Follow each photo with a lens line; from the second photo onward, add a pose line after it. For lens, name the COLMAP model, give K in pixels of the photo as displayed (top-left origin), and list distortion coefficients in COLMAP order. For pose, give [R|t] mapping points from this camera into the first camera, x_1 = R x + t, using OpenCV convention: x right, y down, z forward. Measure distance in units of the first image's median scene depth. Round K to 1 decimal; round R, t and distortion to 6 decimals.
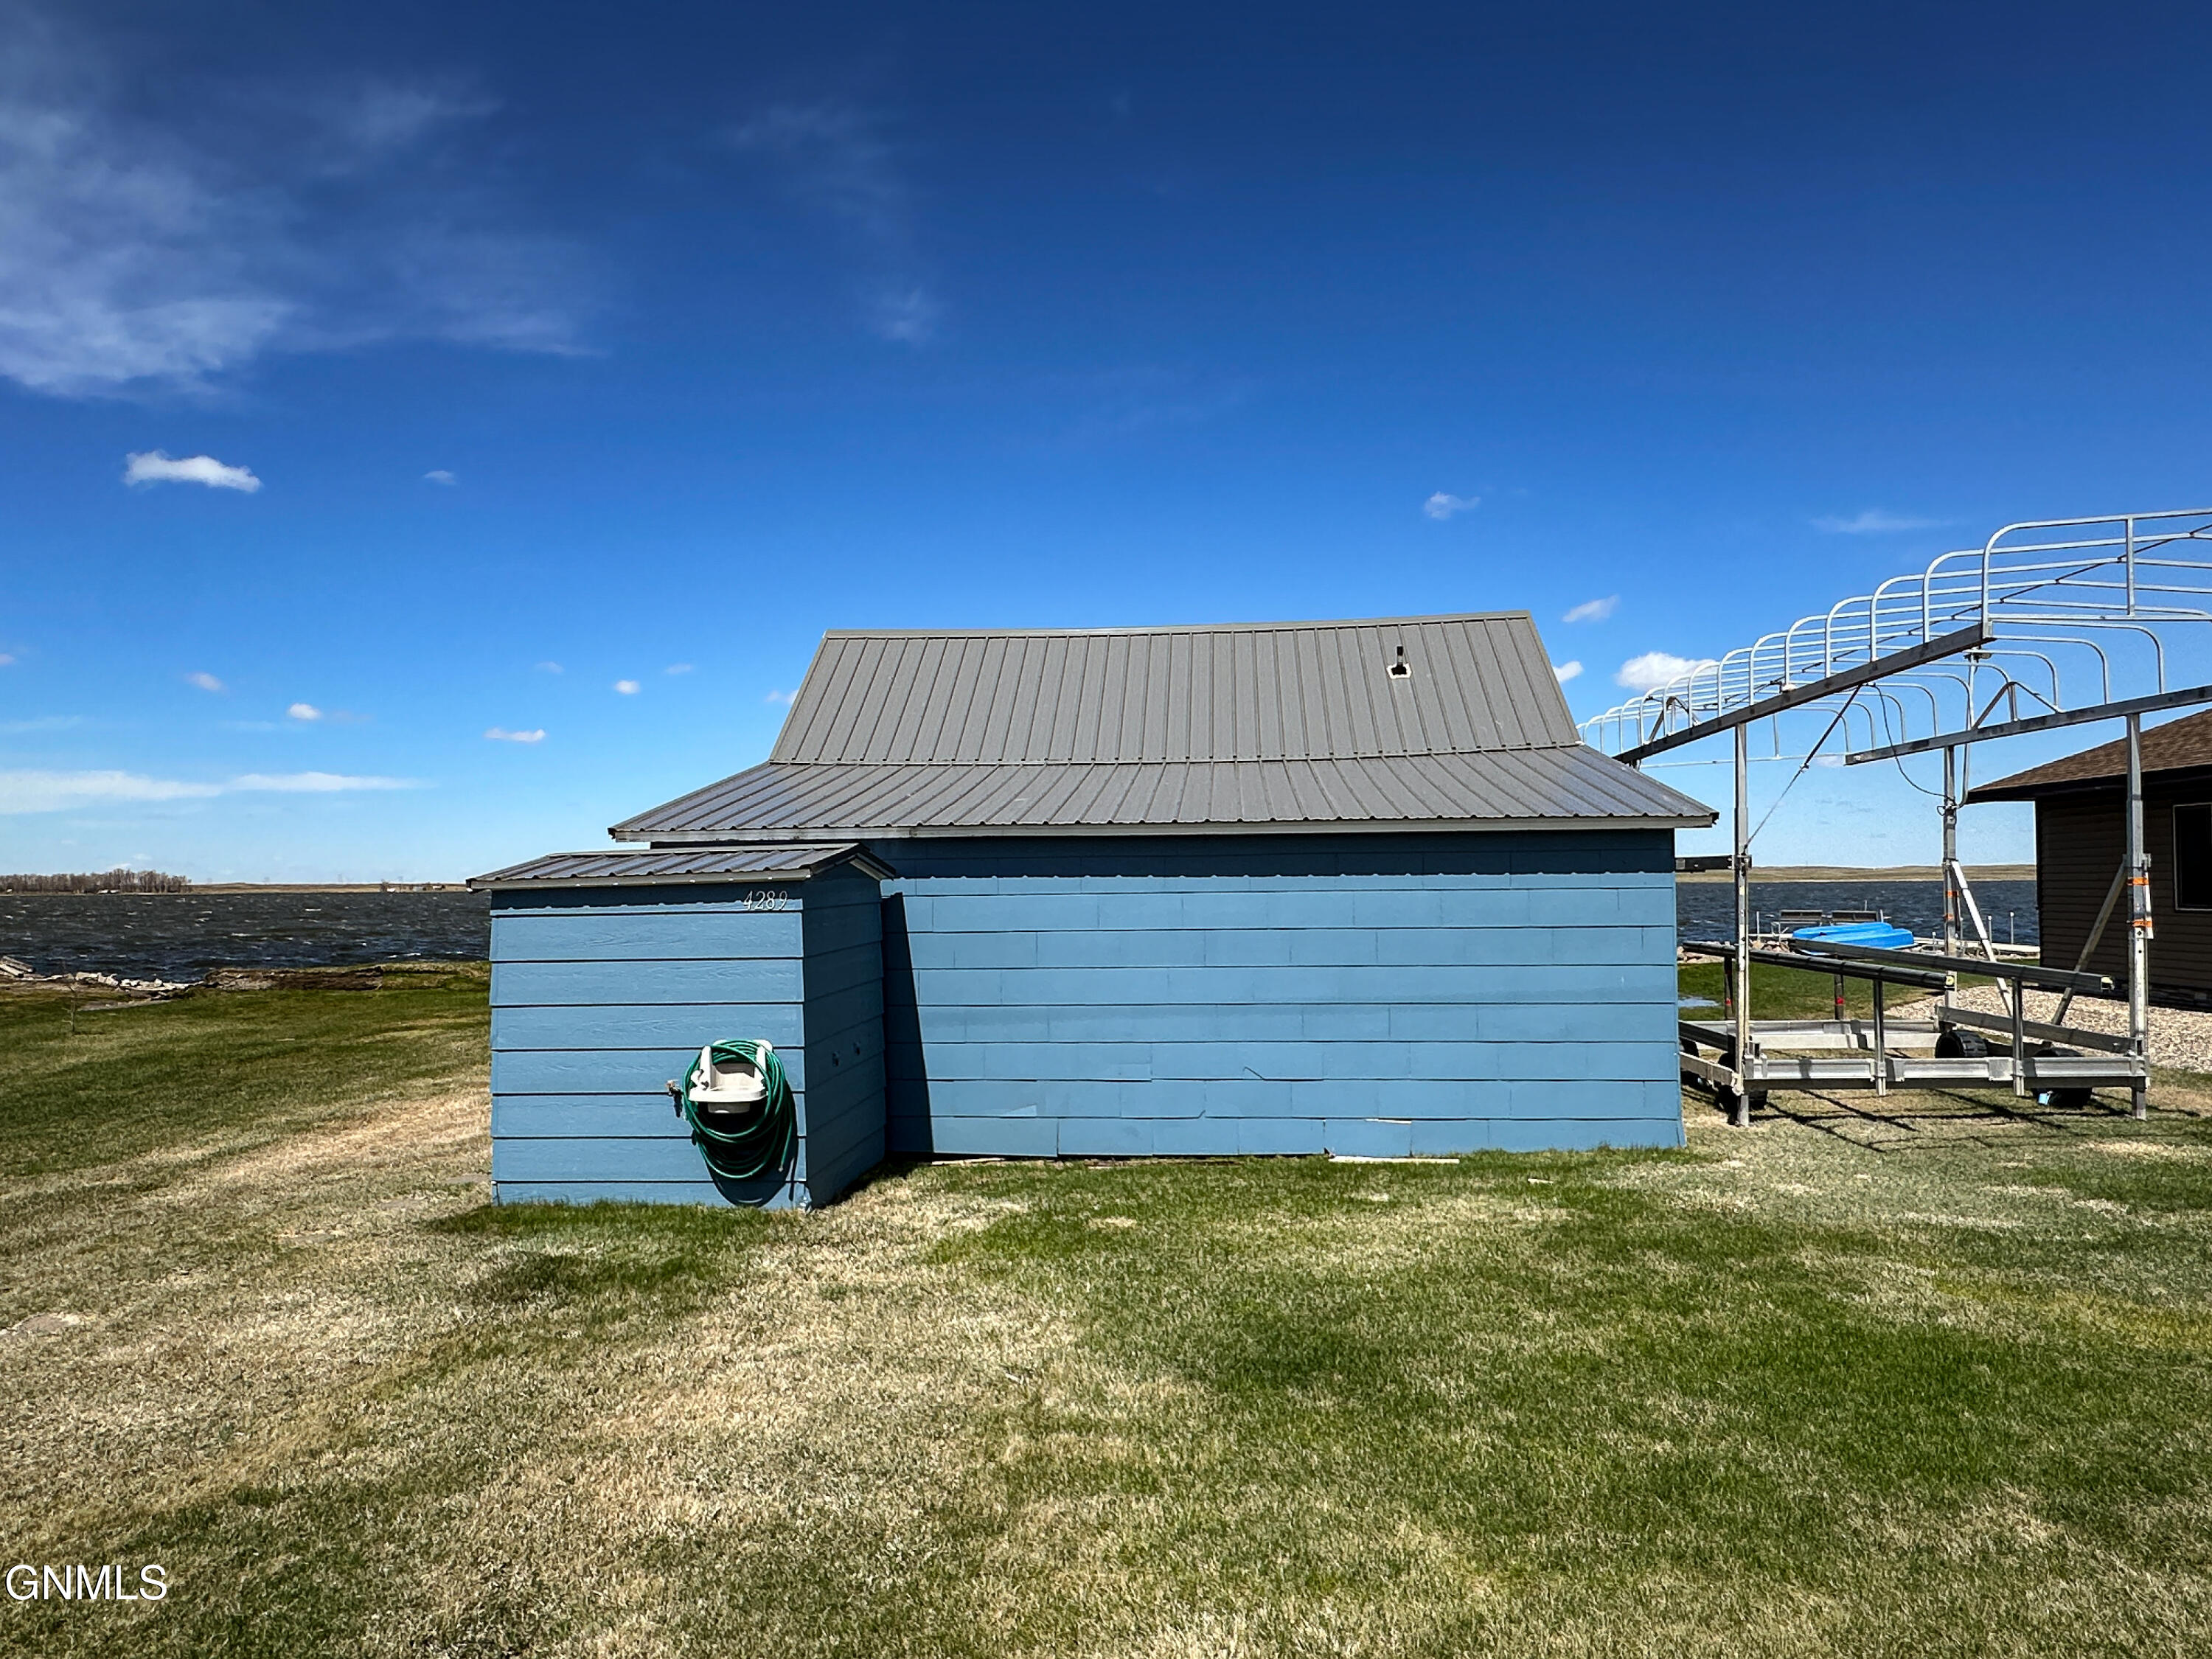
lens RADIAL K [[1336.8, 0, 1096.0], [0, 1336.8, 837.1], [0, 0, 1]] dist [-0.003796, 0.001983]
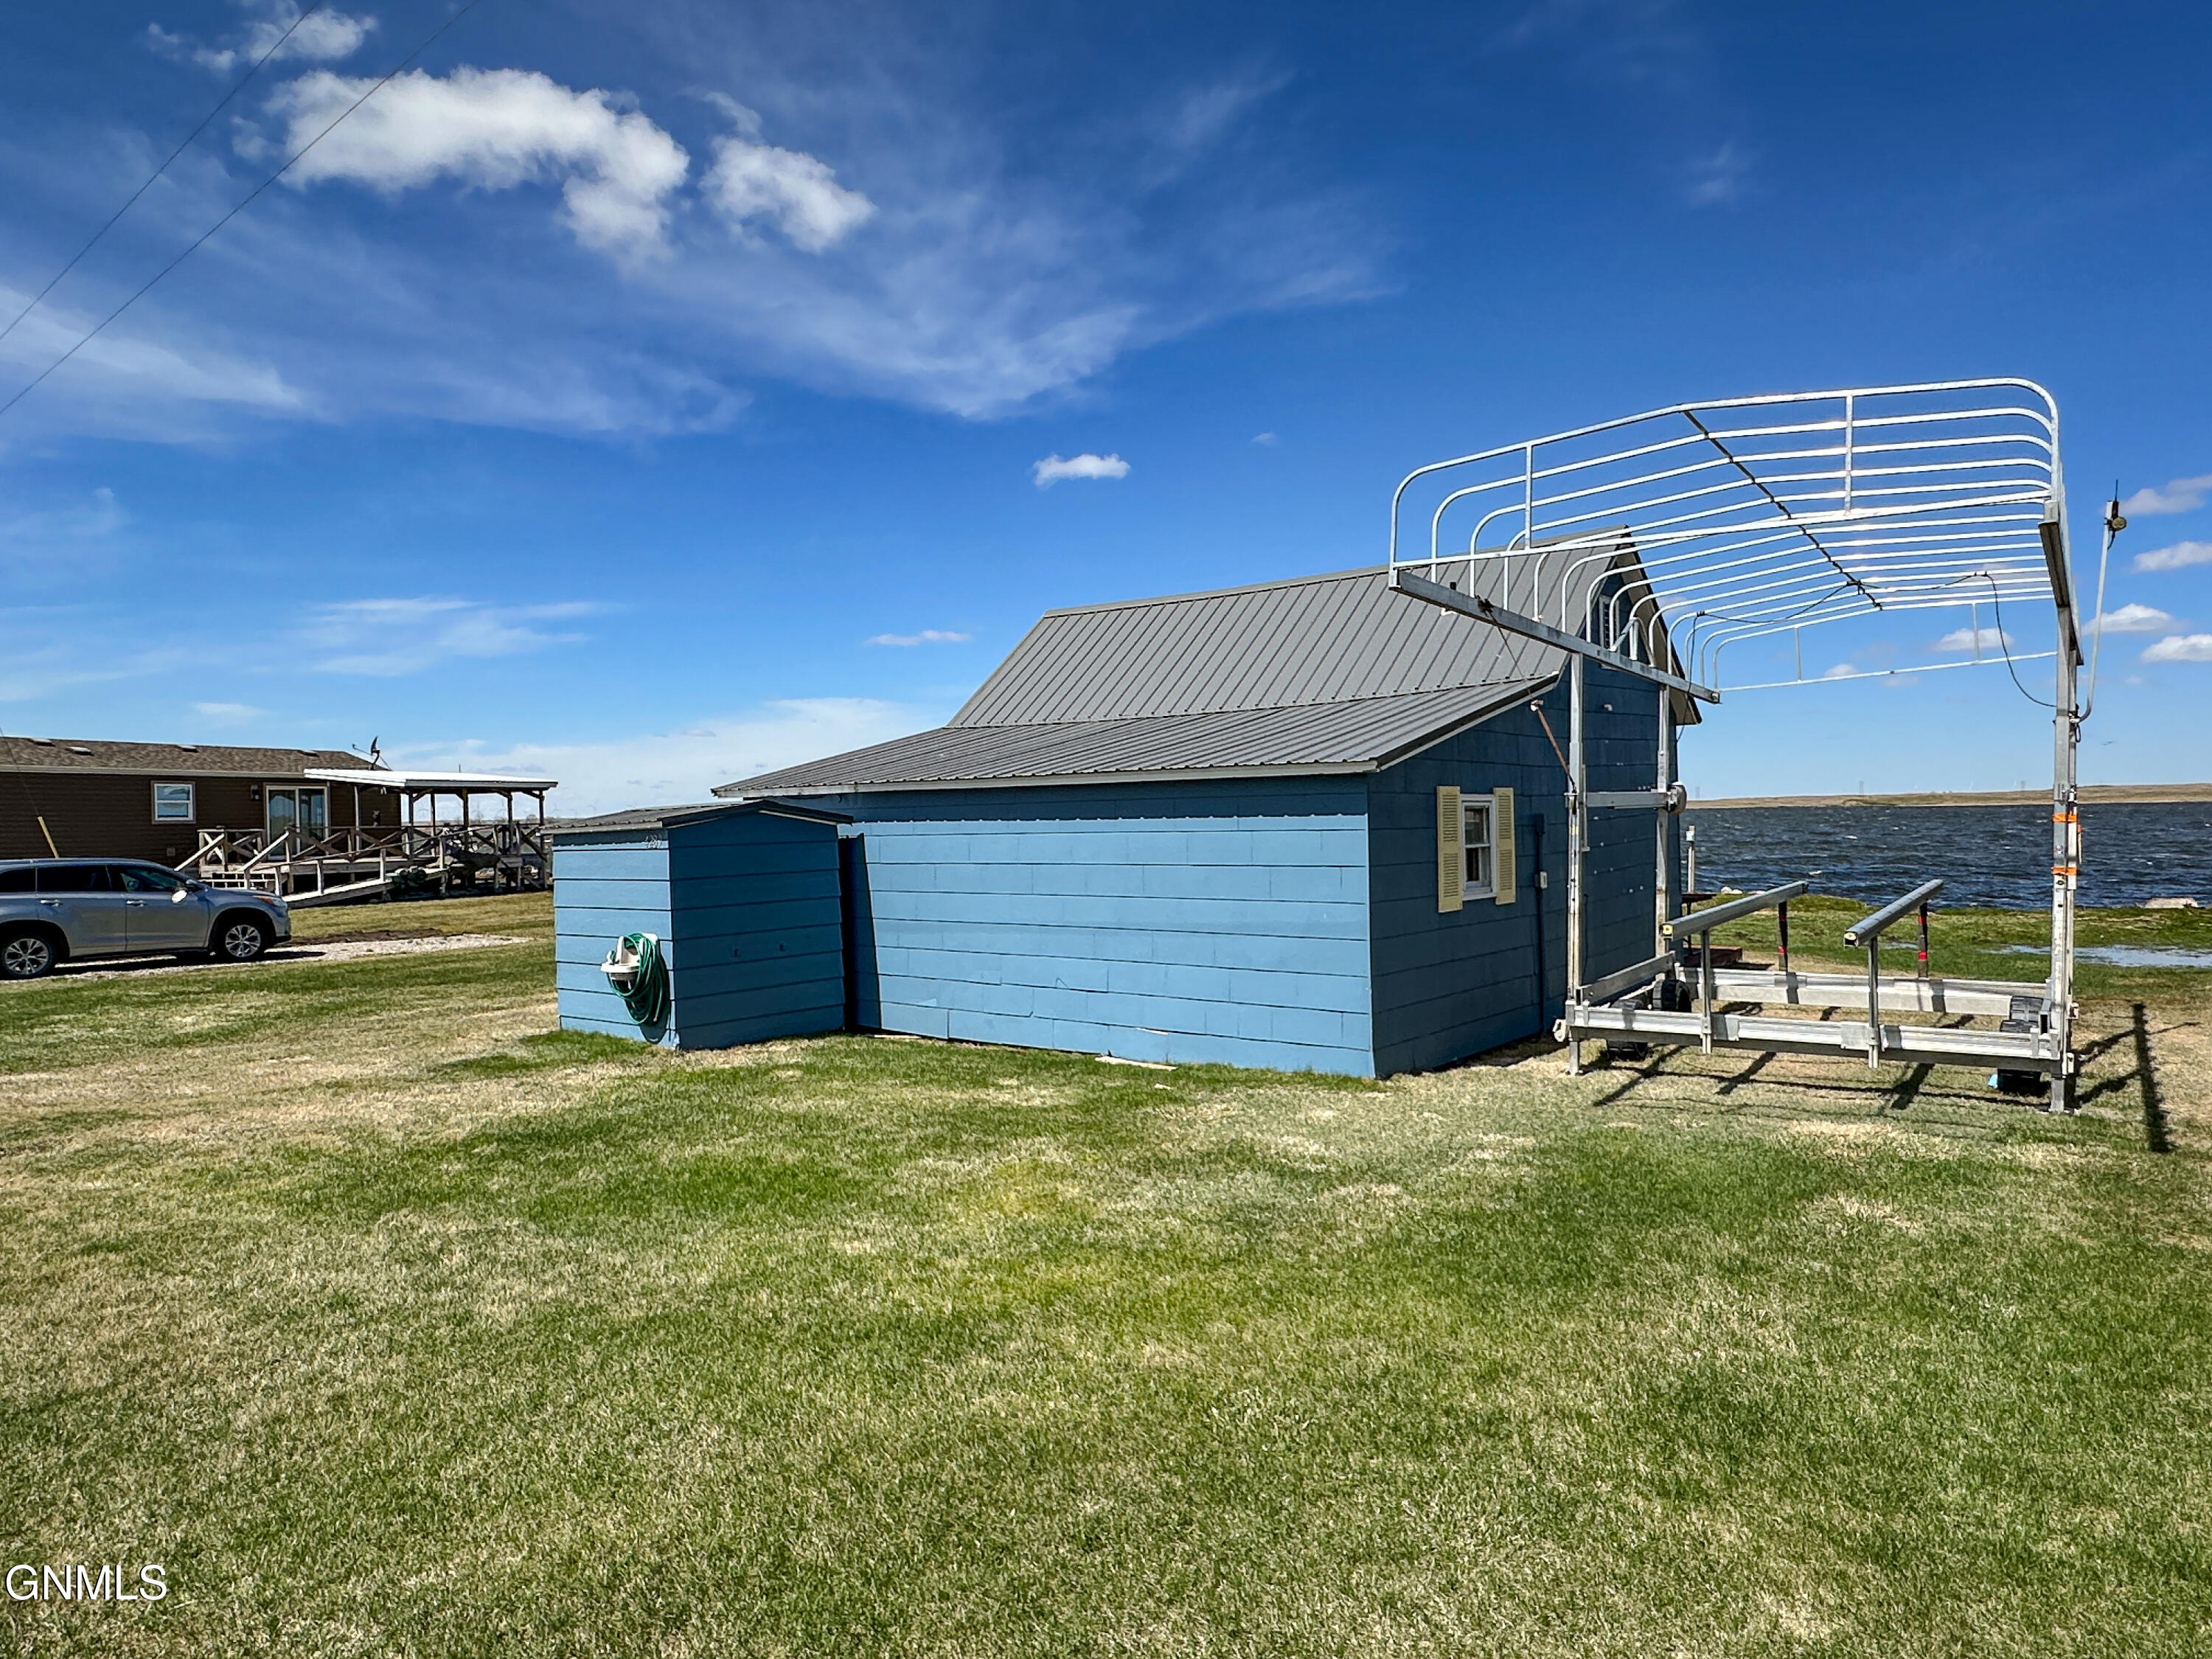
lens RADIAL K [[1336.8, 0, 1105.9], [0, 1336.8, 841.6], [0, 0, 1]] dist [-0.003796, 0.001983]
pose [[0.838493, 0.003048, -0.544903, 0.787051], [0.029140, 0.998303, 0.050425, -0.010428], [0.544132, -0.058159, 0.836981, 0.019092]]
